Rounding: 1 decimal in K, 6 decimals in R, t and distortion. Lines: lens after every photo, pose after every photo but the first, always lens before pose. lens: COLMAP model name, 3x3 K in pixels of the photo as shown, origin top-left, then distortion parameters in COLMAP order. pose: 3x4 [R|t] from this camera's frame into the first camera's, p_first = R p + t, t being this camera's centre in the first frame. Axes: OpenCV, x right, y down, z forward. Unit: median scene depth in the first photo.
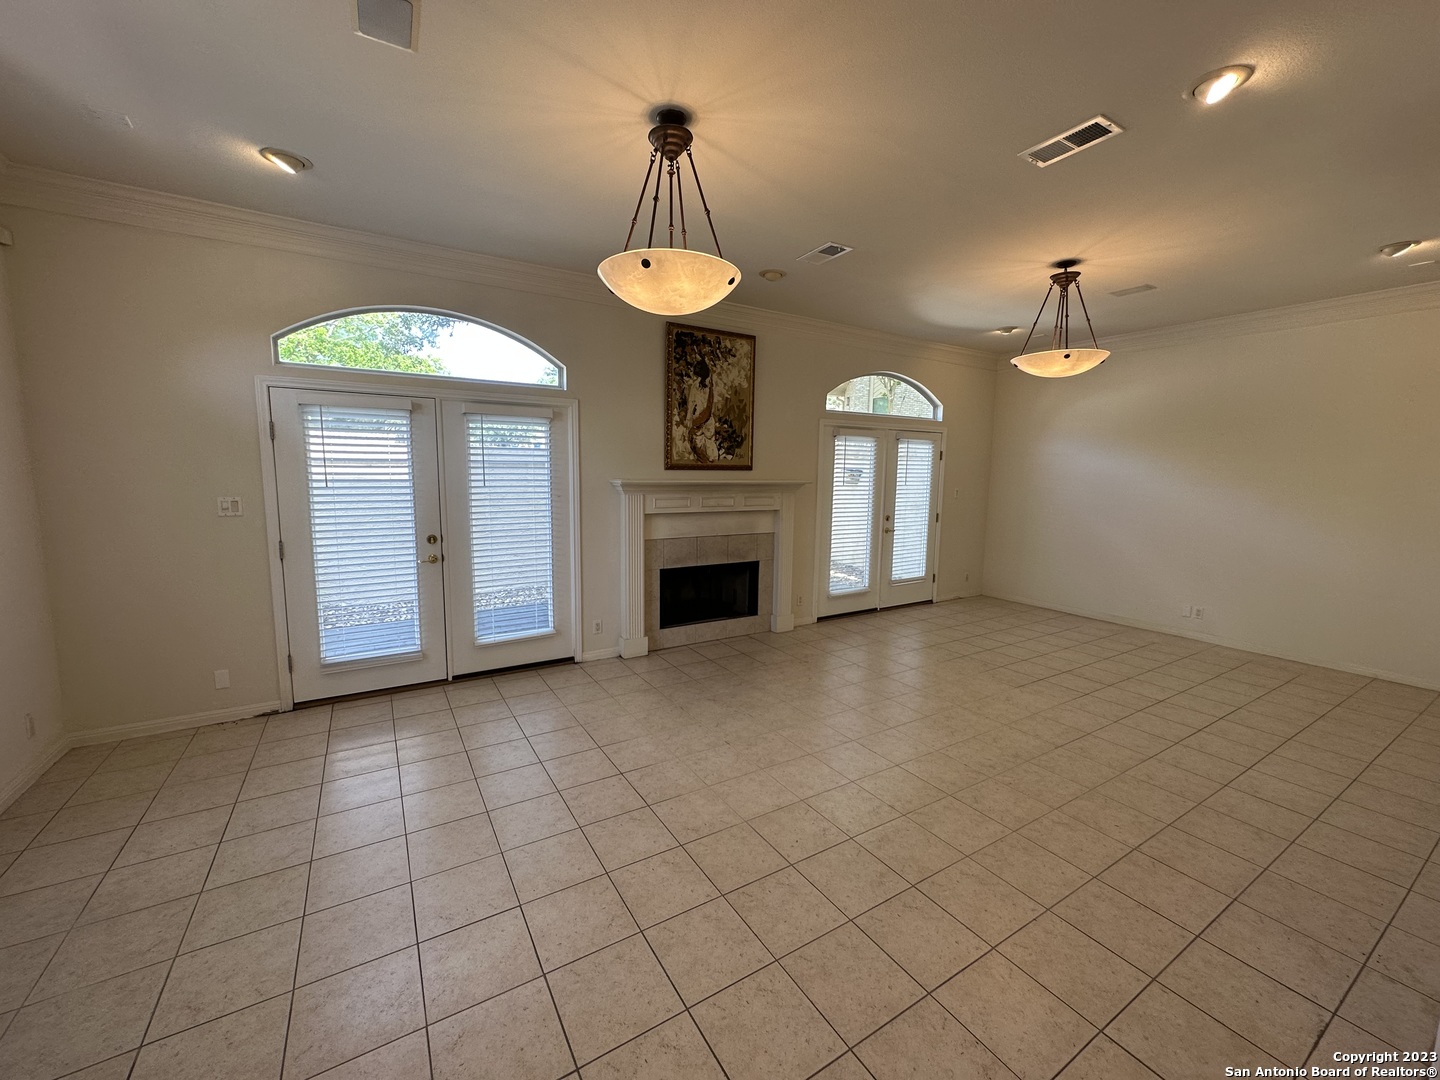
lens RADIAL K [[562.9, 0, 720.0], [0, 562.9, 540.0], [0, 0, 1]] dist [0.003206, 0.000590]
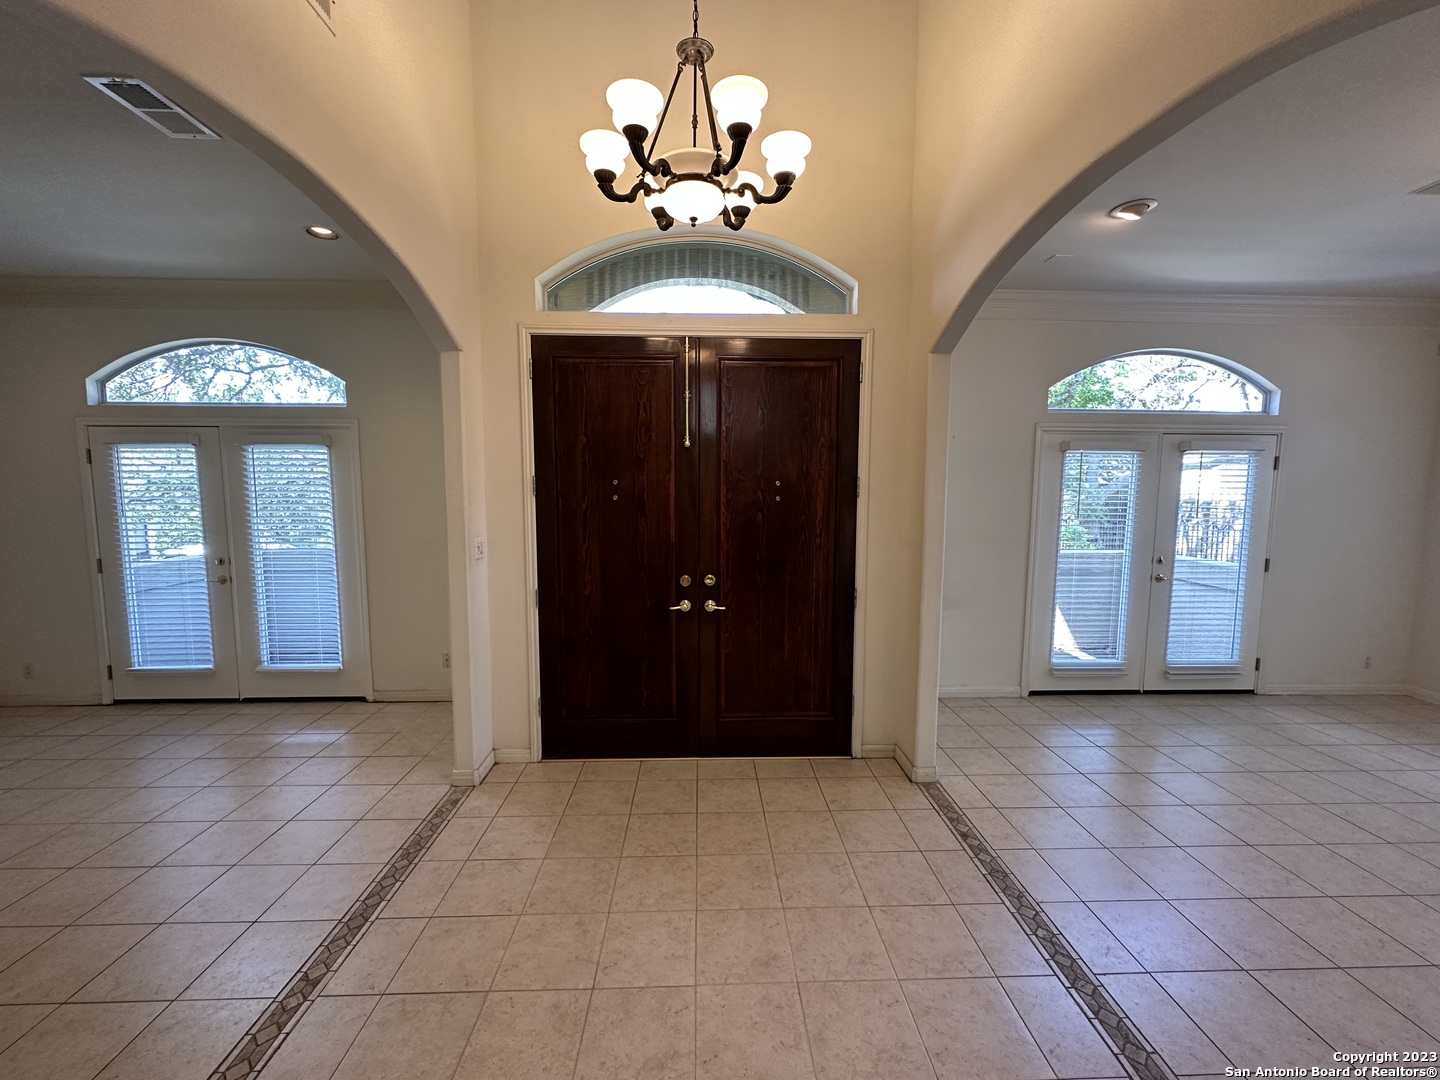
lens RADIAL K [[575.5, 0, 720.0], [0, 575.5, 540.0], [0, 0, 1]] dist [-0.000996, 0.000375]
pose [[0.867099, 0.032213, -0.497093, 0.189917], [-0.054042, 0.998100, -0.029588, -0.014808], [0.495196, 0.052519, 0.867193, 0.131787]]
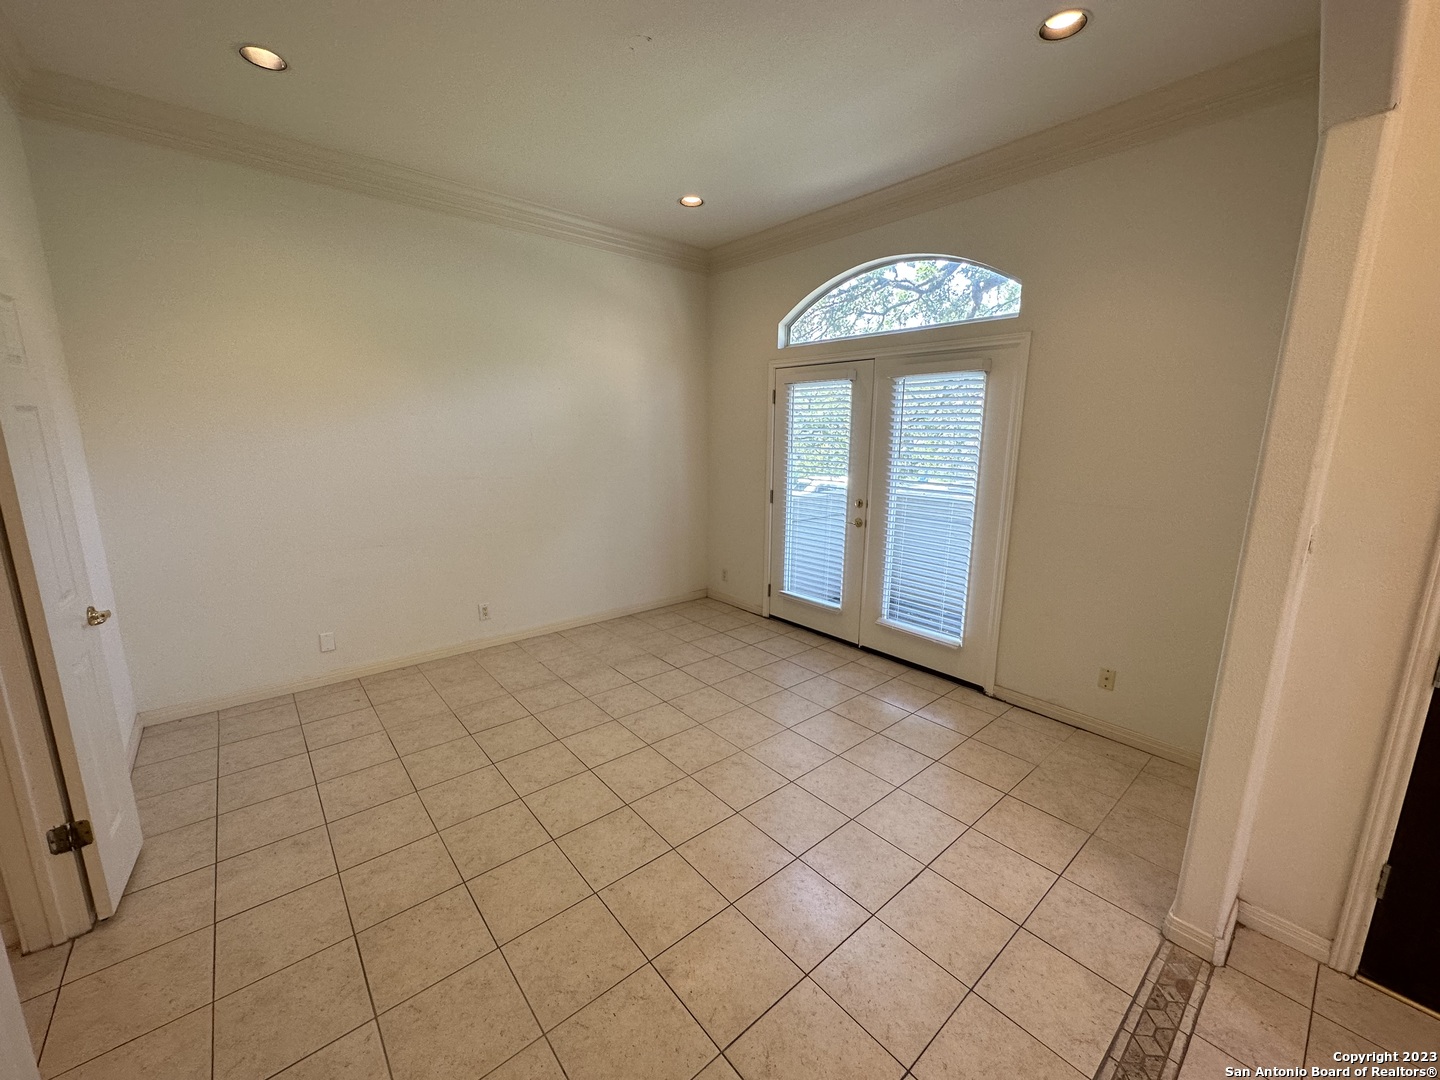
lens RADIAL K [[575.5, 0, 720.0], [0, 575.5, 540.0], [0, 0, 1]] dist [-0.000996, 0.000375]
pose [[0.151962, 0.175436, -0.972692, 0.102529], [-0.134073, 0.978684, 0.155571, -0.015848], [0.979251, 0.106770, 0.172244, 0.145261]]
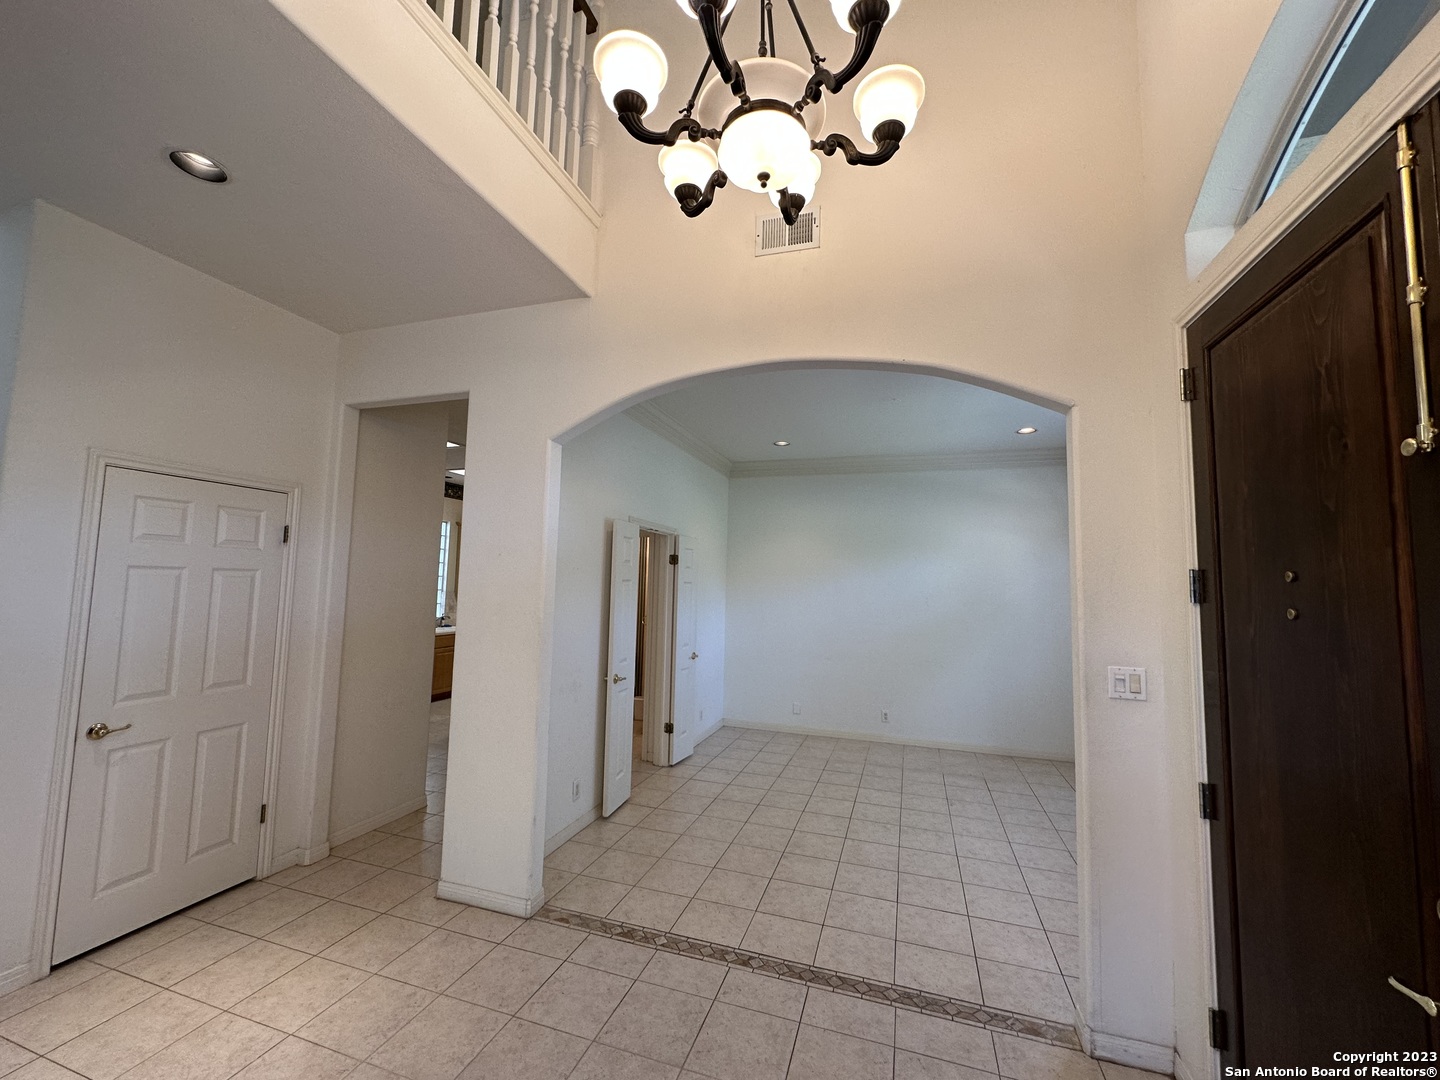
lens RADIAL K [[575.5, 0, 720.0], [0, 575.5, 540.0], [0, 0, 1]] dist [-0.000996, 0.000375]
pose [[-0.765465, -0.084741, -0.637873, 0.175126], [-0.116455, 0.993165, 0.007808, -0.035543], [0.632852, 0.080260, -0.770102, 0.298924]]
